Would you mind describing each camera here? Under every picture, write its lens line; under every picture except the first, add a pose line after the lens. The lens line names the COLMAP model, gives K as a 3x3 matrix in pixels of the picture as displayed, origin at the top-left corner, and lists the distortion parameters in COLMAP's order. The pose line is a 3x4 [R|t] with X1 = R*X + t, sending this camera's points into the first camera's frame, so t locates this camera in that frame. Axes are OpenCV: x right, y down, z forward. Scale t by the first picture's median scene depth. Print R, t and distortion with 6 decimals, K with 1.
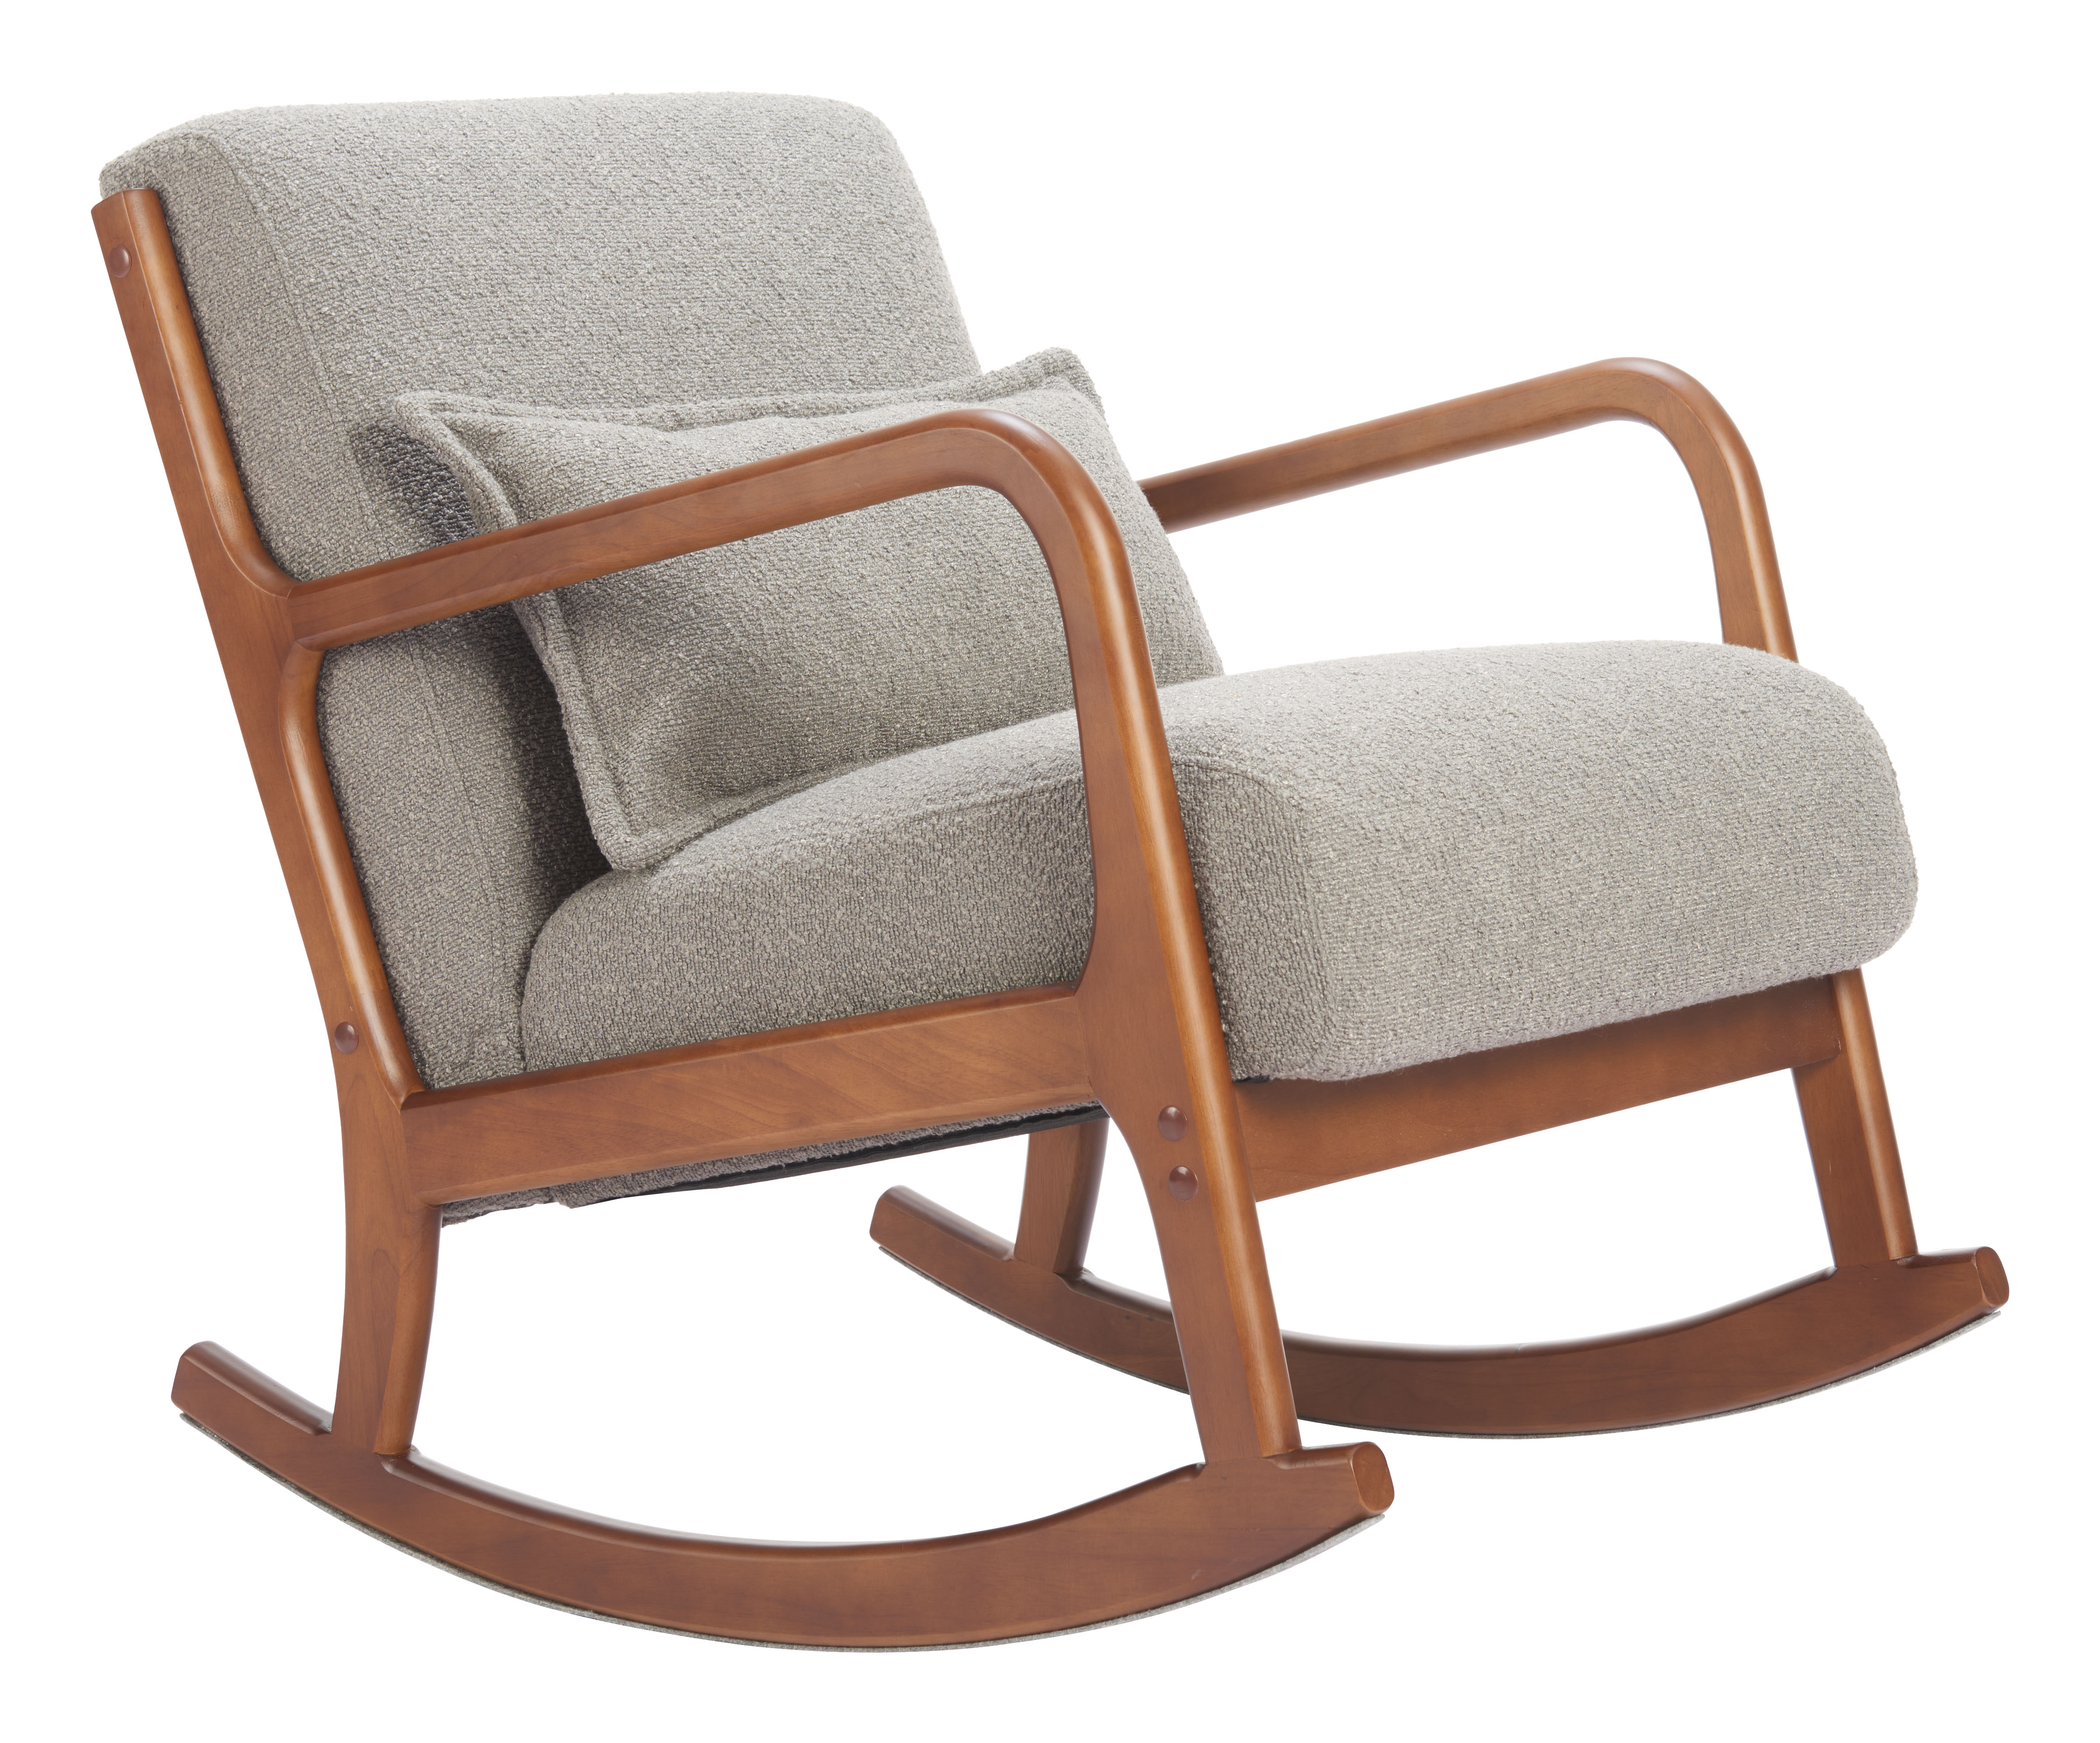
lens RADIAL K [[4624.9, 0, 1050.0], [0, 4624.9, 871.5], [0, 0, 1]] dist [0.178529, -0.244593]
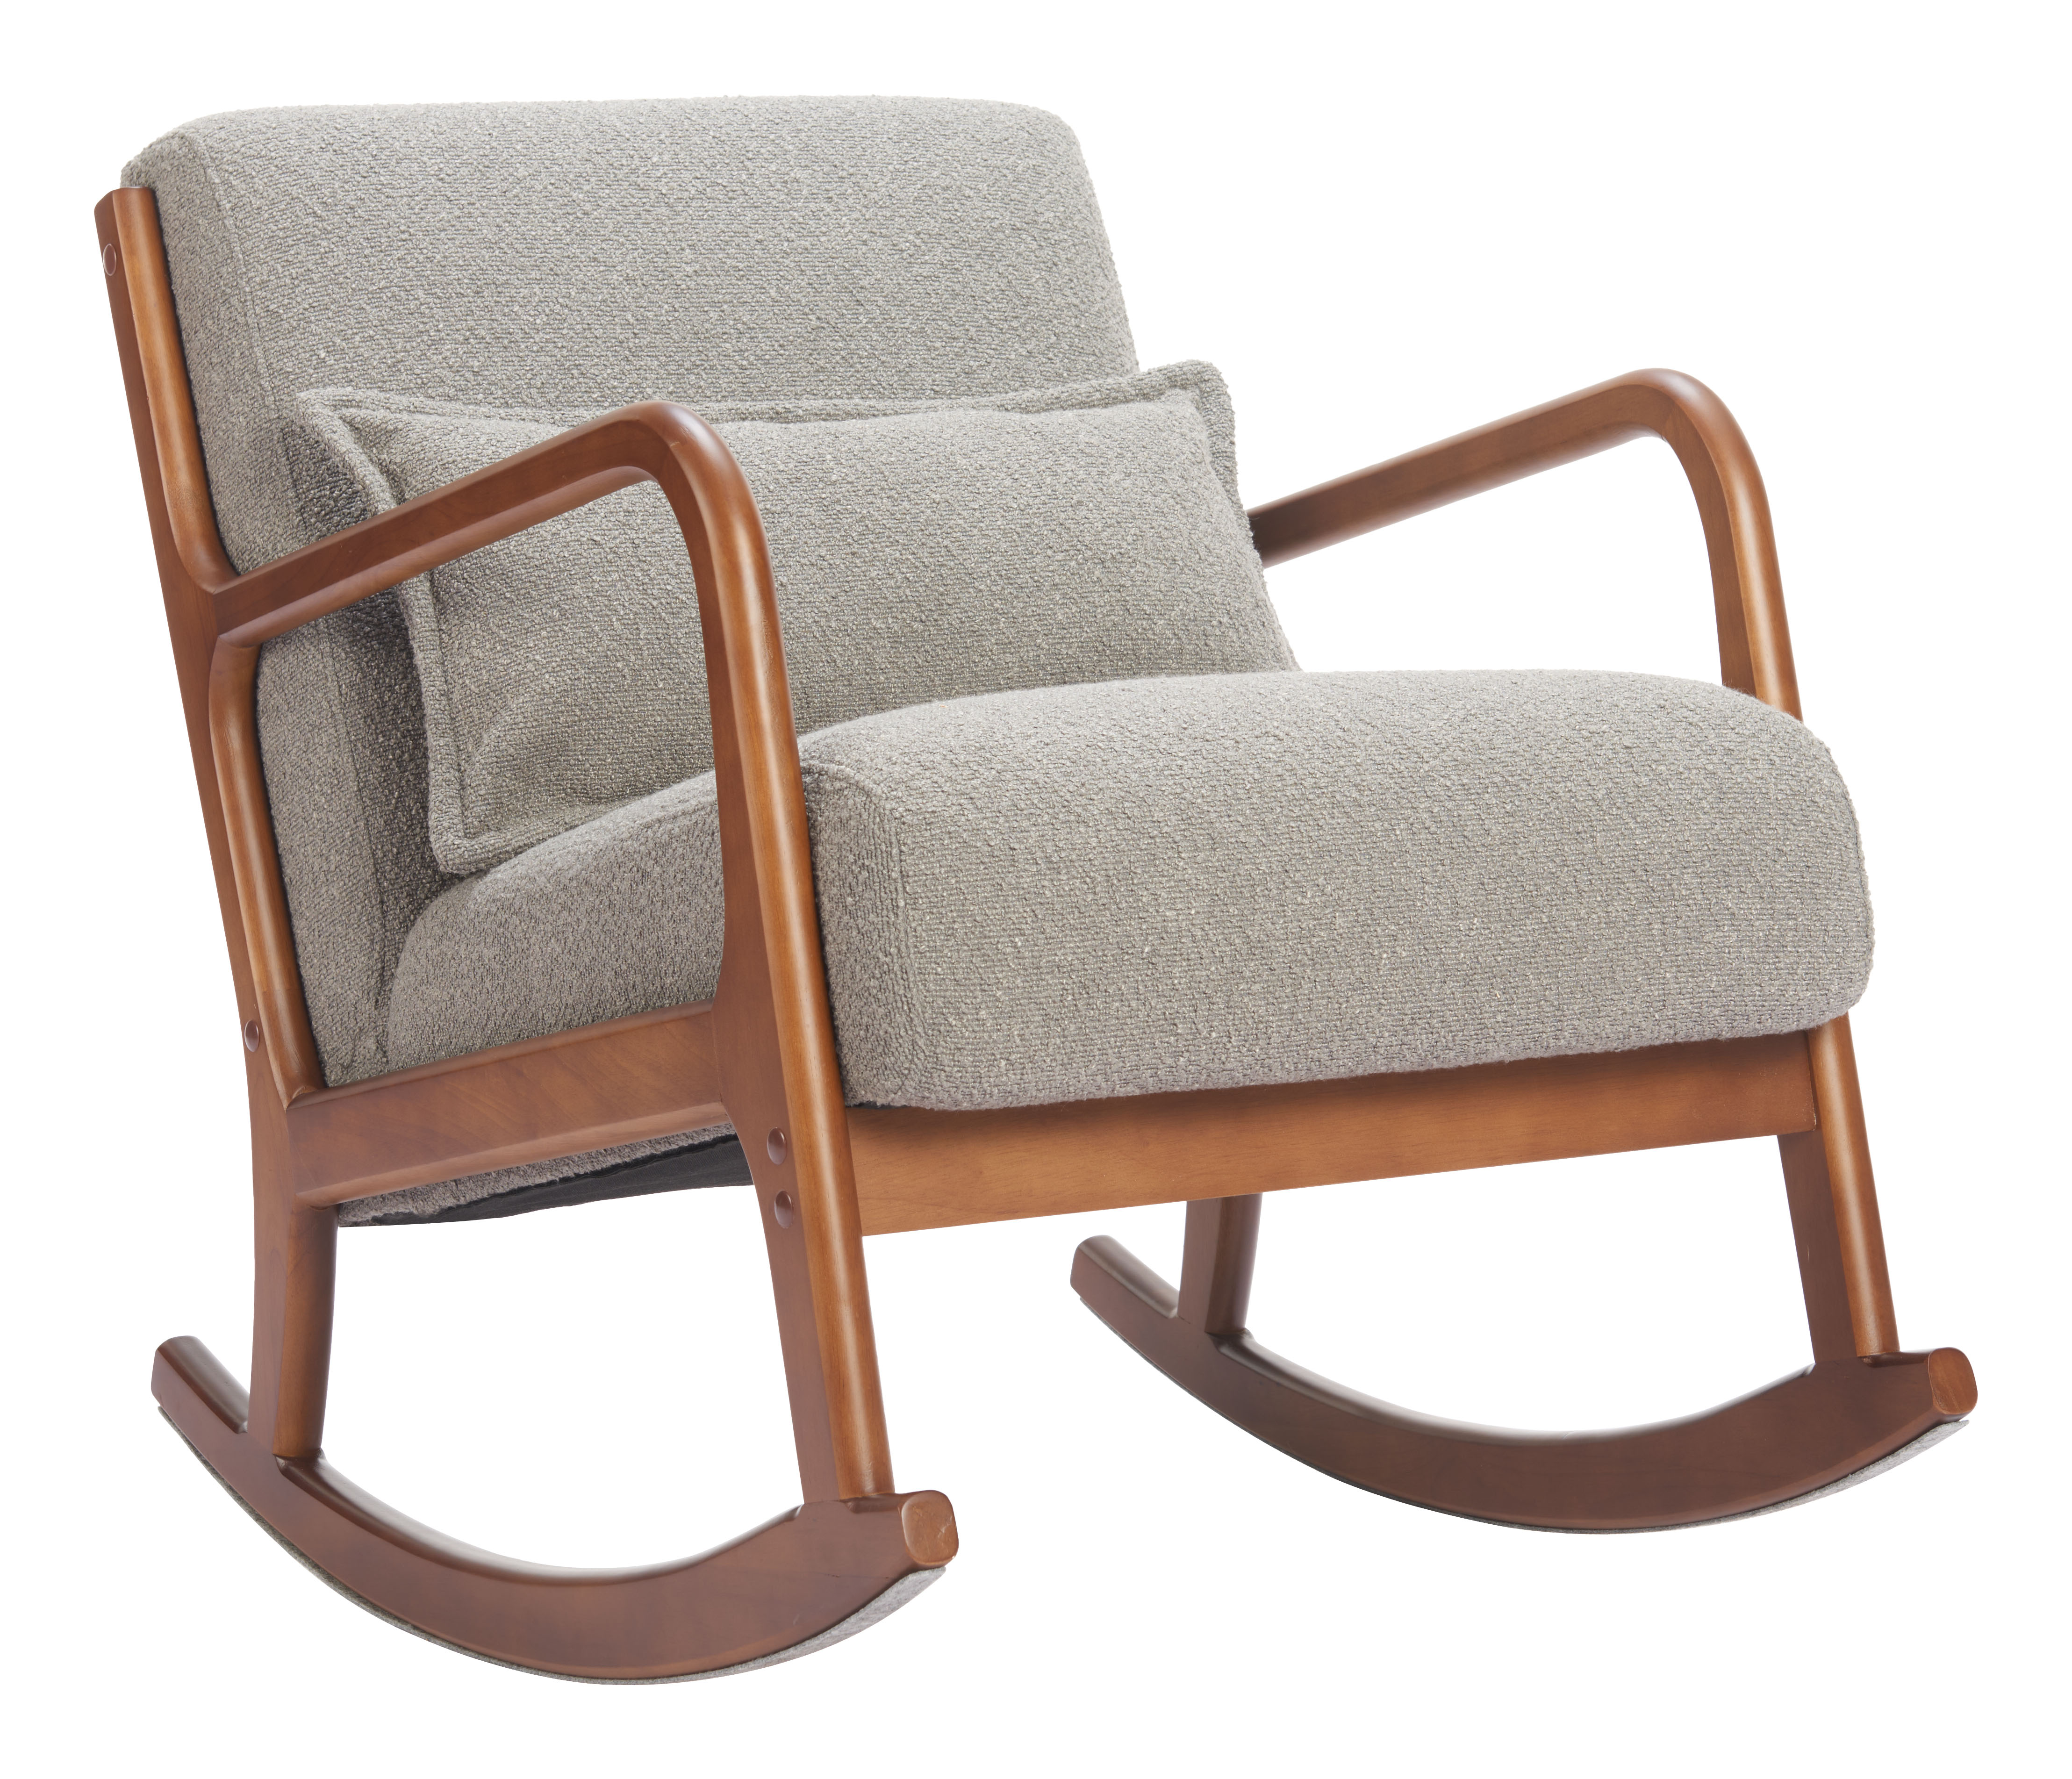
lens RADIAL K [[4792.2, 0, 1036.0], [0, 4792.2, 889.5], [0, 0, 1]] dist [0.168719, -0.046582]
pose [[0.964177, 0.035837, -0.262827, 0.279928], [-0.039154, 0.999206, -0.007392, 0.005409], [0.262353, 0.017418, 0.964815, 0.047159]]
